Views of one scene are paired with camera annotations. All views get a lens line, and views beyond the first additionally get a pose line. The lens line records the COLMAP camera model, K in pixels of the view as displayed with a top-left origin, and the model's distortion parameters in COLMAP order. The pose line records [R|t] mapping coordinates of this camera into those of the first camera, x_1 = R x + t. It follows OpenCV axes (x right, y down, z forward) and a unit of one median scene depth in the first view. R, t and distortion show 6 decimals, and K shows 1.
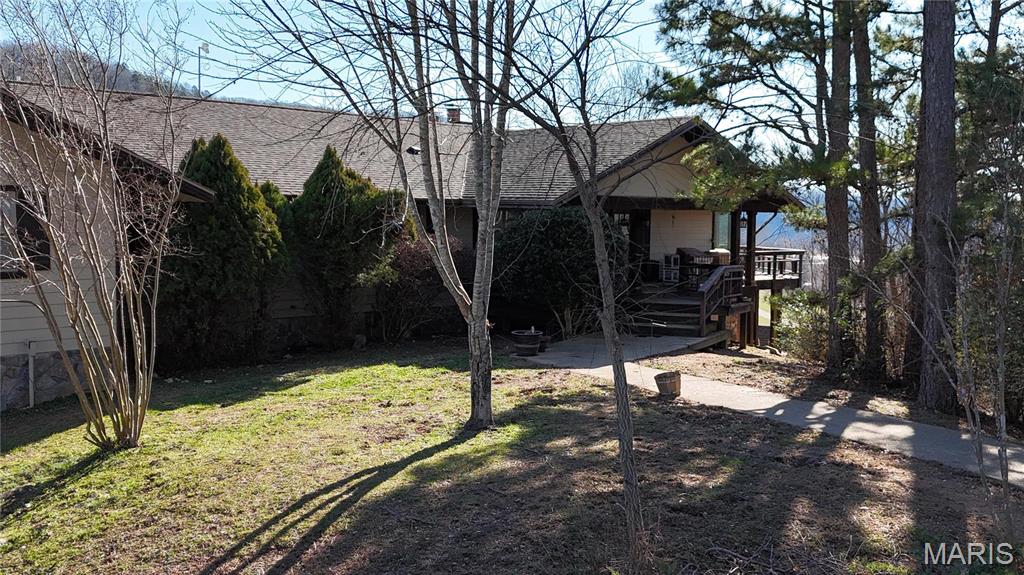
lens RADIAL K [[758.5, 0, 512.0], [0, 758.5, 287.5], [0, 0, 1]] dist [-0.043459, 0.112235]
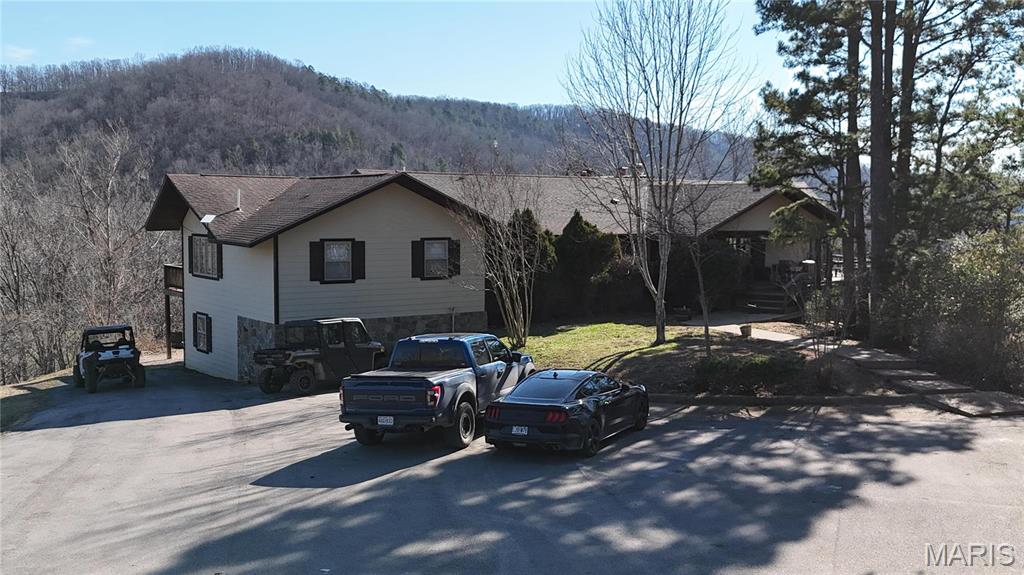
lens RADIAL K [[758.5, 0, 512.0], [0, 758.5, 287.5], [0, 0, 1]] dist [-0.043459, 0.112235]
pose [[0.978544, 0.012952, -0.205630, -0.008405], [-0.010160, 0.999841, 0.014627, -0.022820], [0.205787, -0.012224, 0.978521, -1.222125]]
